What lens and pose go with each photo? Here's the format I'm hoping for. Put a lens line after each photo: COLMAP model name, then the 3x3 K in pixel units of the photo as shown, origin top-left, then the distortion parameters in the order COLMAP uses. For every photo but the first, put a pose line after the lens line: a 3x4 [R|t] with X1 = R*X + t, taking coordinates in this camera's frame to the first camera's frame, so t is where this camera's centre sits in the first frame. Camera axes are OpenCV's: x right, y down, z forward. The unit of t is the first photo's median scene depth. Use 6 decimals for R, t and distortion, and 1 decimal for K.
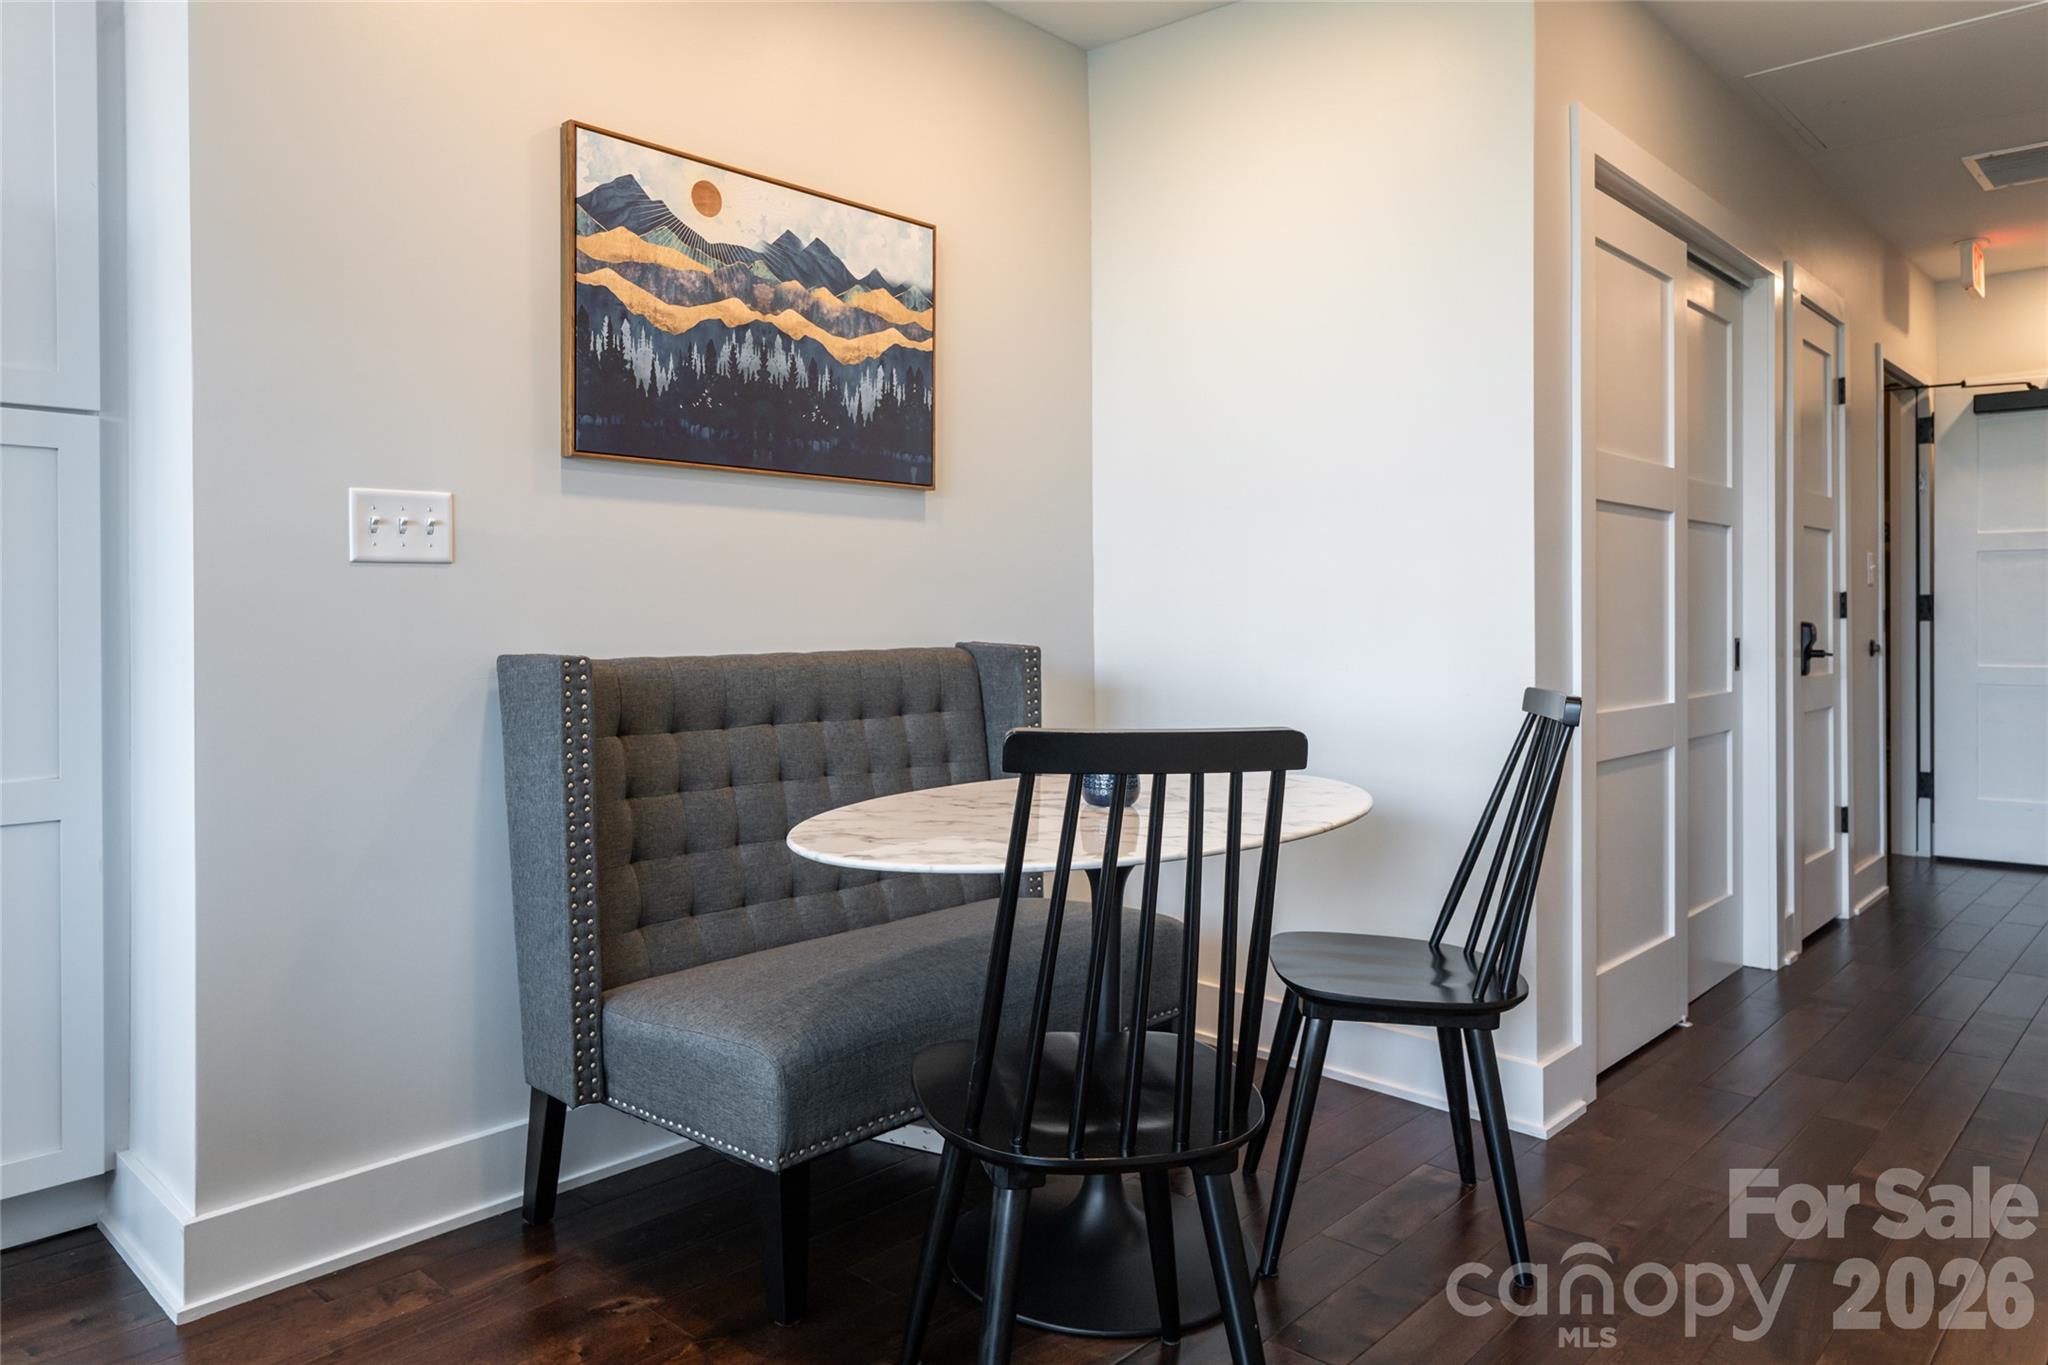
lens RADIAL K [[1379.1, 0, 1022.1], [0, 1379.1, 617.2], [0, 0, 1]] dist [0.005587, 0.000801]
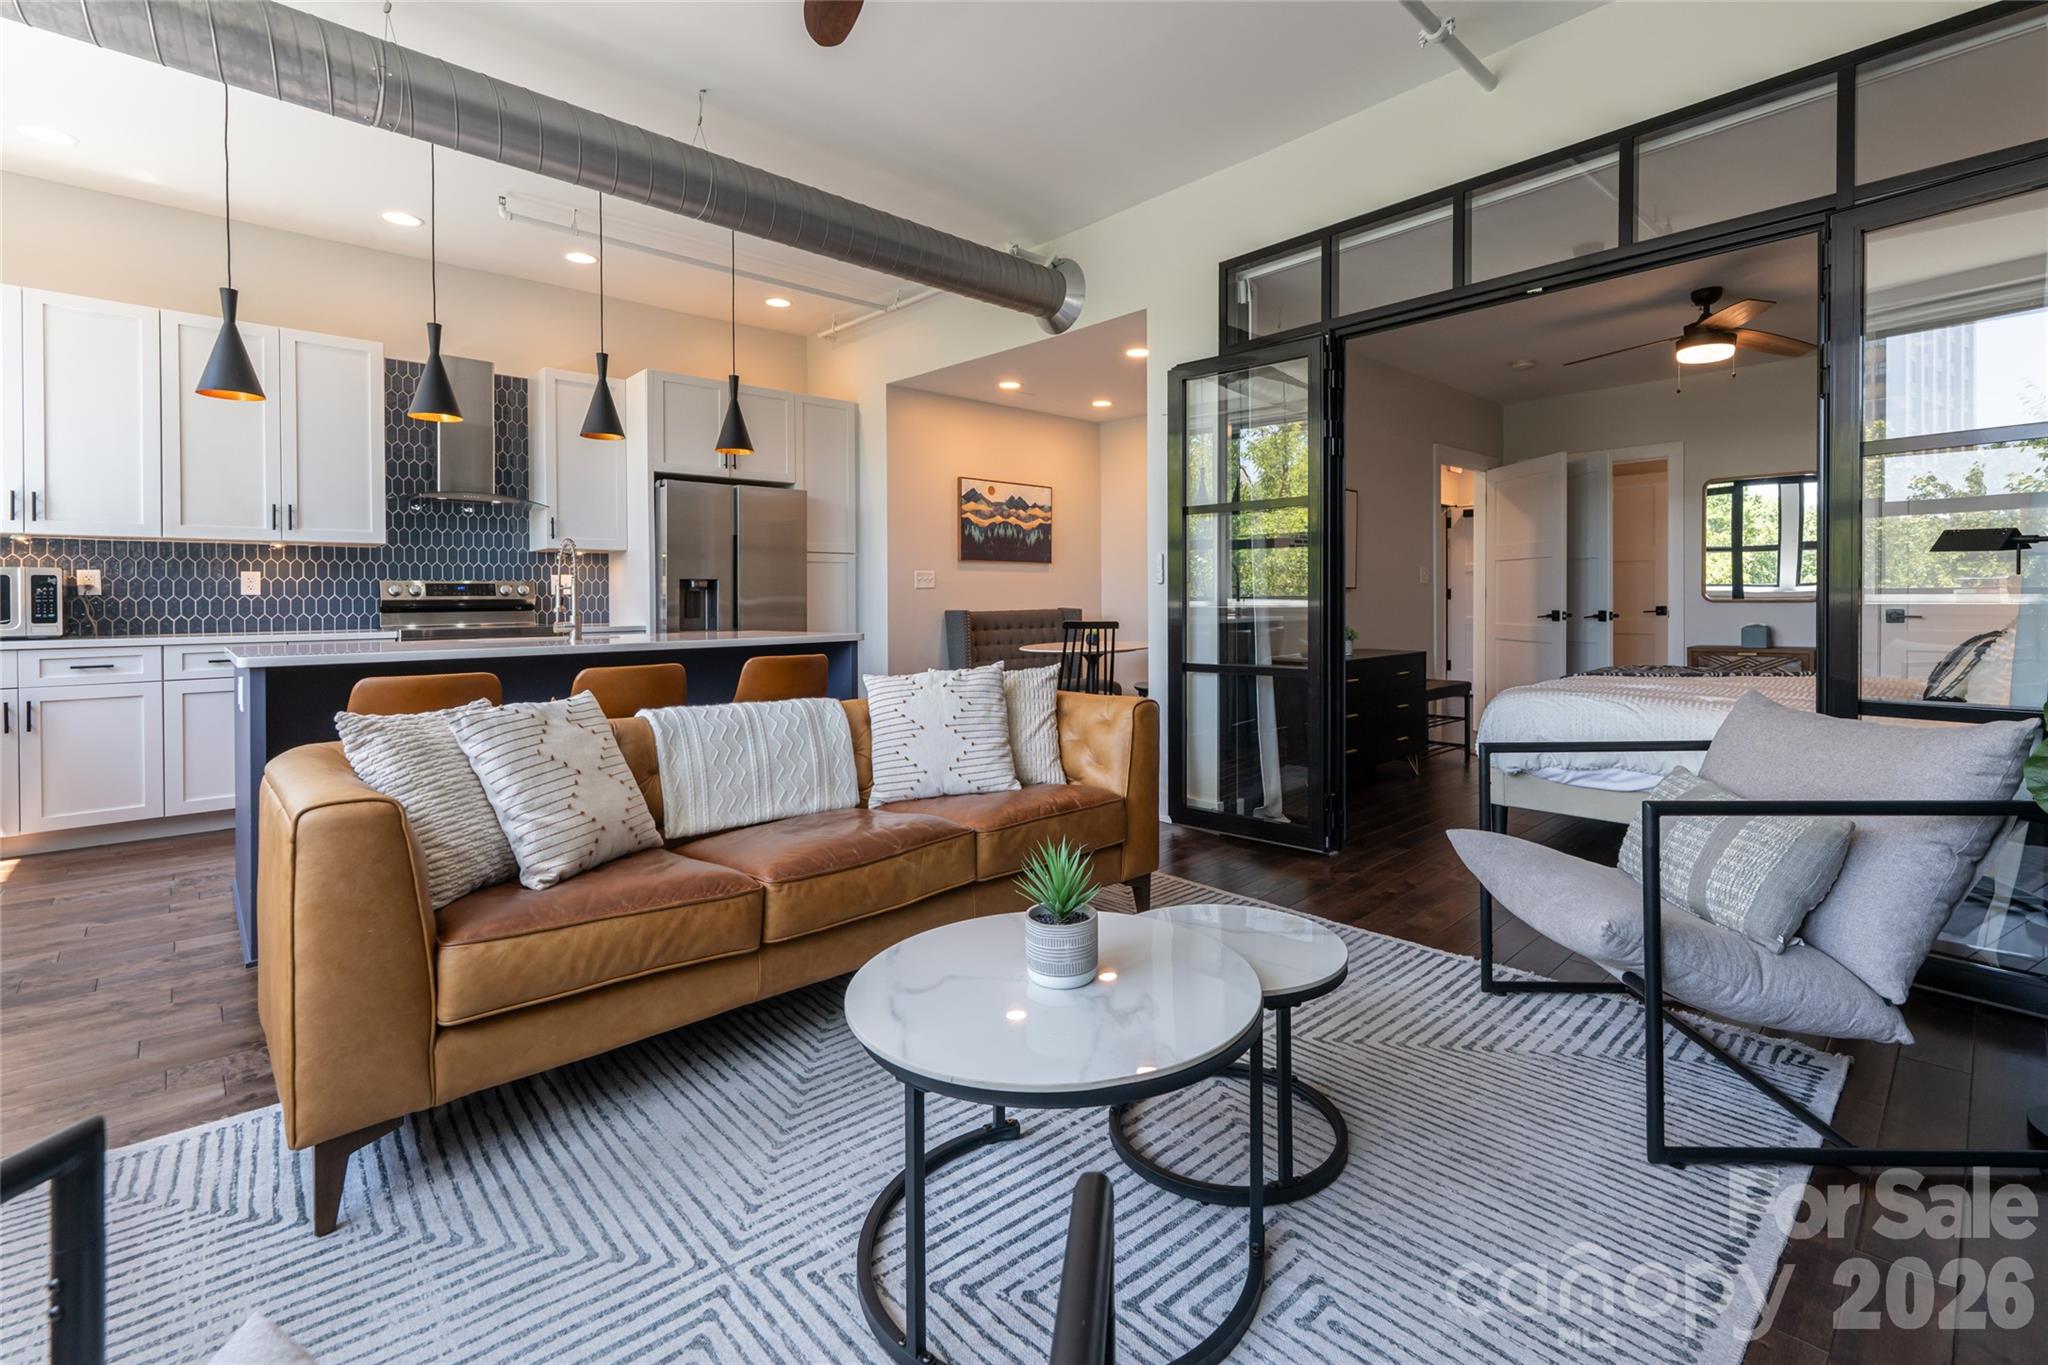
lens RADIAL K [[933.7, 0, 1068.5], [0, 933.7, 600.1], [0, 0, 1]] dist [0.007270, -0.000621]
pose [[0.998669, -0.004856, -0.051345, 0.108105], [0.004875, 0.999988, 0.000246, -0.001877], [0.051344, -0.000496, 0.998681, -1.478393]]
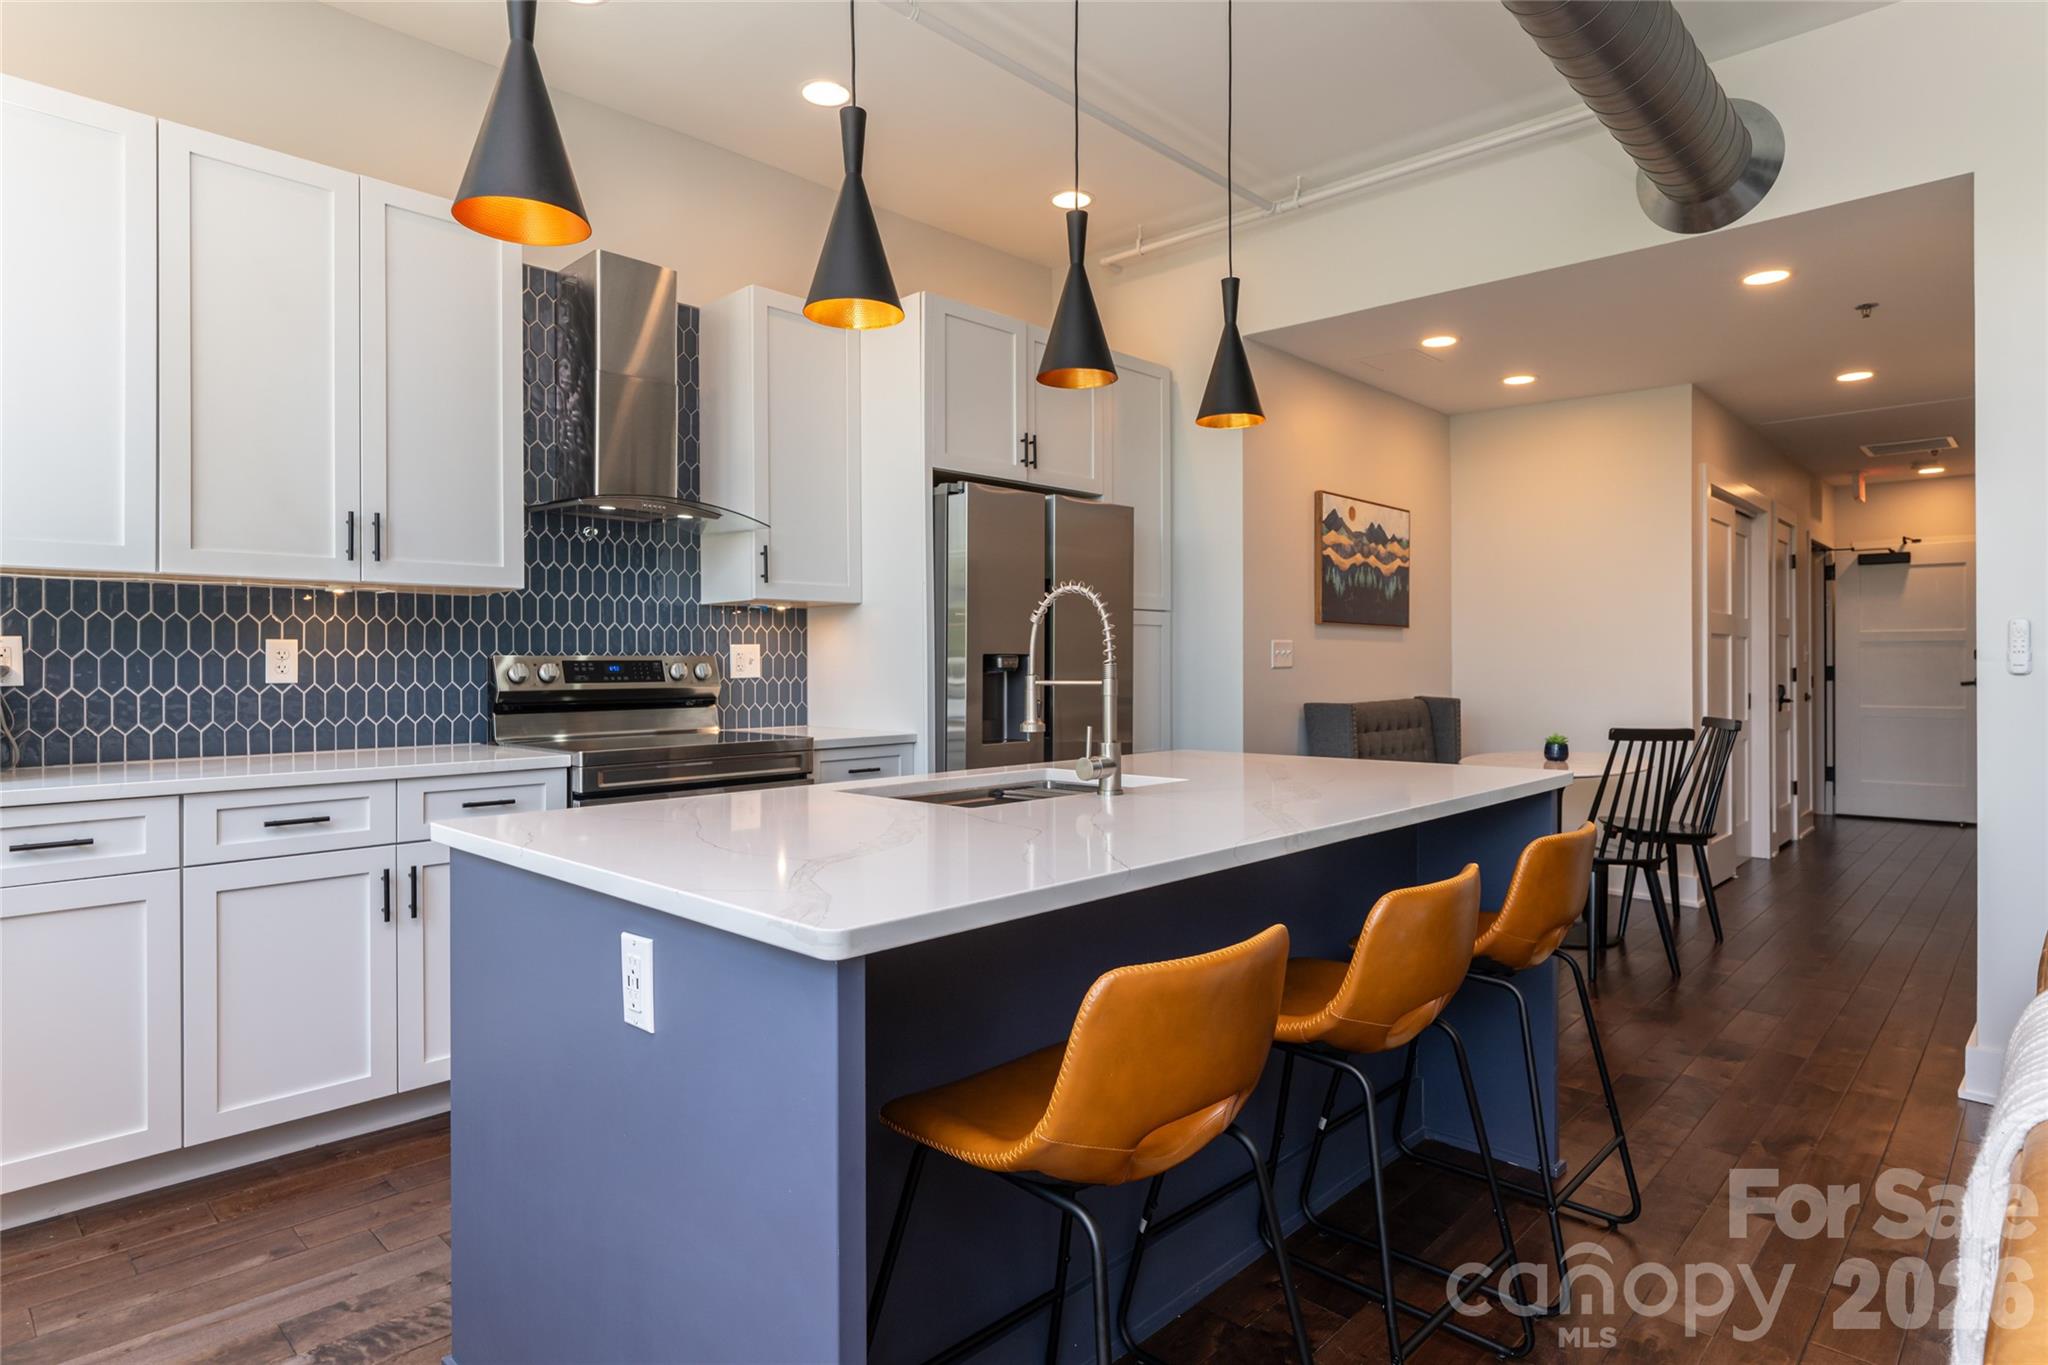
lens RADIAL K [[1124.5, 0, 1021.5], [0, 1124.5, 660.1], [0, 0, 1]] dist [0.005284, -0.000032]
pose [[0.999941, 0.000817, -0.010844, -0.747548], [-0.000850, 0.999995, -0.003028, -0.038411], [0.010842, 0.003037, 0.999937, -0.927750]]
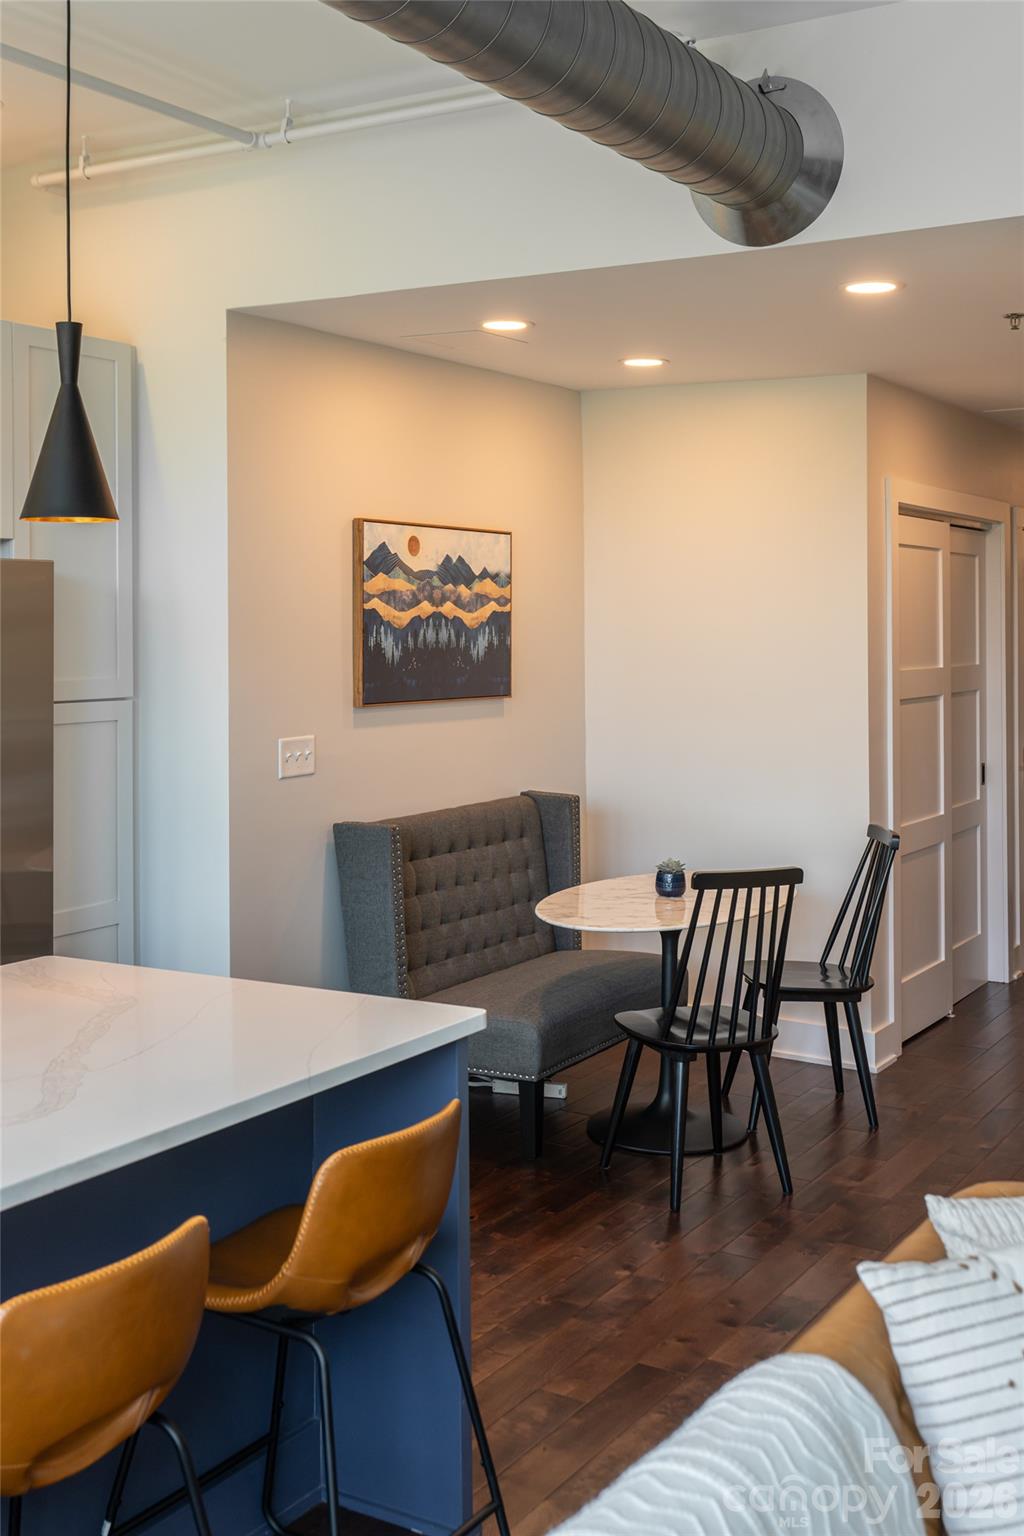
lens RADIAL K [[1731.3, 0, 524.6], [0, 1731.3, 611.5], [0, 0, 1]] dist [-0.003005, 0.000000]
pose [[0.980120, -0.001334, 0.198399, -0.494333], [0.003055, 0.999960, -0.008366, -0.193919], [-0.198380, 0.008806, 0.980086, -1.072343]]
